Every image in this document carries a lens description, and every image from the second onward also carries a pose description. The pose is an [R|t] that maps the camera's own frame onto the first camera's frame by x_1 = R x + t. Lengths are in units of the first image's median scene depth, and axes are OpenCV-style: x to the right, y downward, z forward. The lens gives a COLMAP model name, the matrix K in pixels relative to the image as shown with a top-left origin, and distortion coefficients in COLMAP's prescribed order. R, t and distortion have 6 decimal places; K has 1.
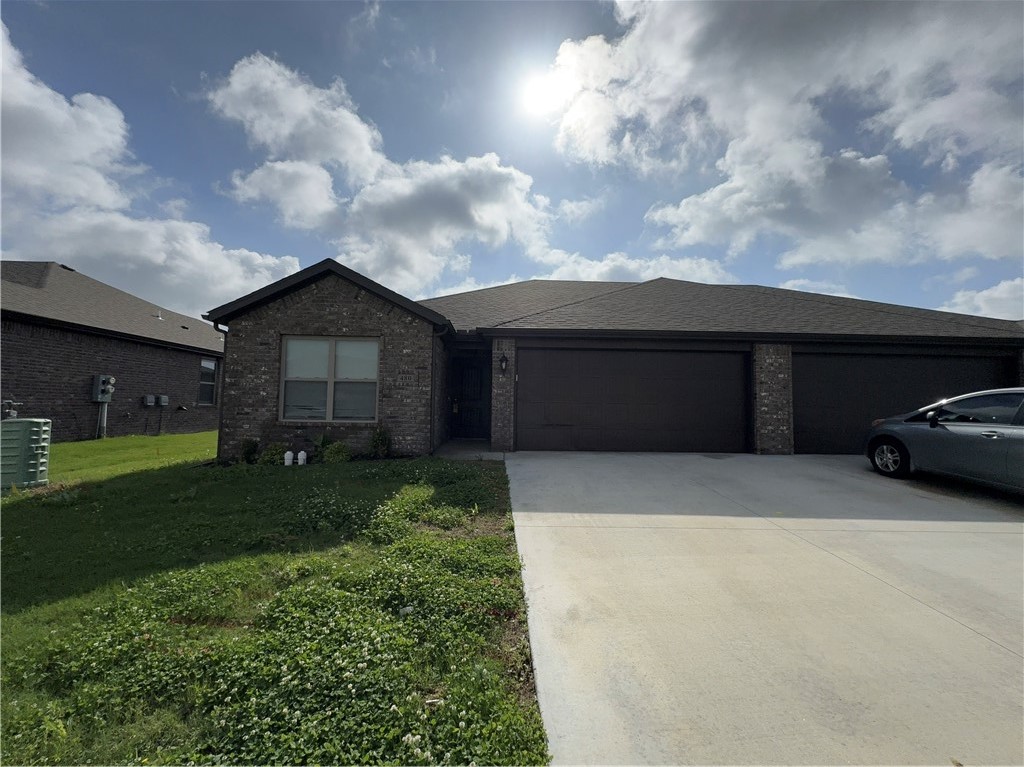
lens RADIAL K [[446.4, 0, 512.1], [0, 446.4, 367.0], [0, 0, 1]] dist [-0.002061, -0.000021]
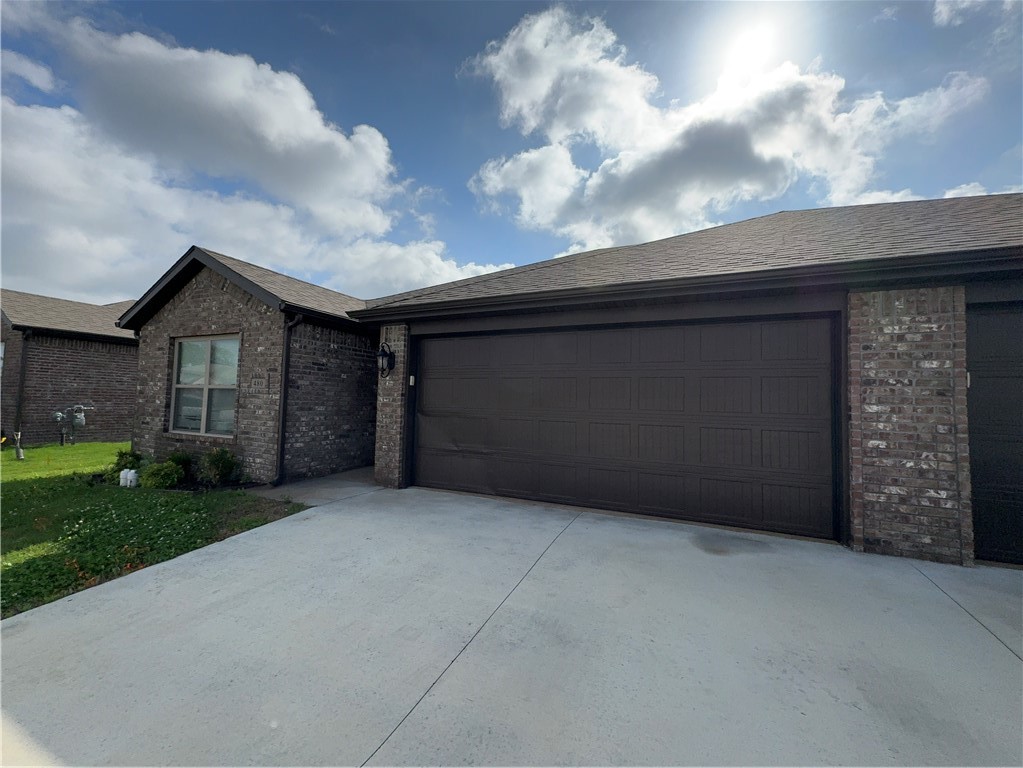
lens RADIAL K [[445.9, 0, 511.6], [0, 445.9, 367.6], [0, 0, 1]] dist [-0.002061, -0.000021]
pose [[0.877703, -0.029932, -0.478269, 0.470427], [0.029514, 0.999529, -0.008392, 0.015033], [0.478295, -0.006750, 0.878173, 0.469757]]
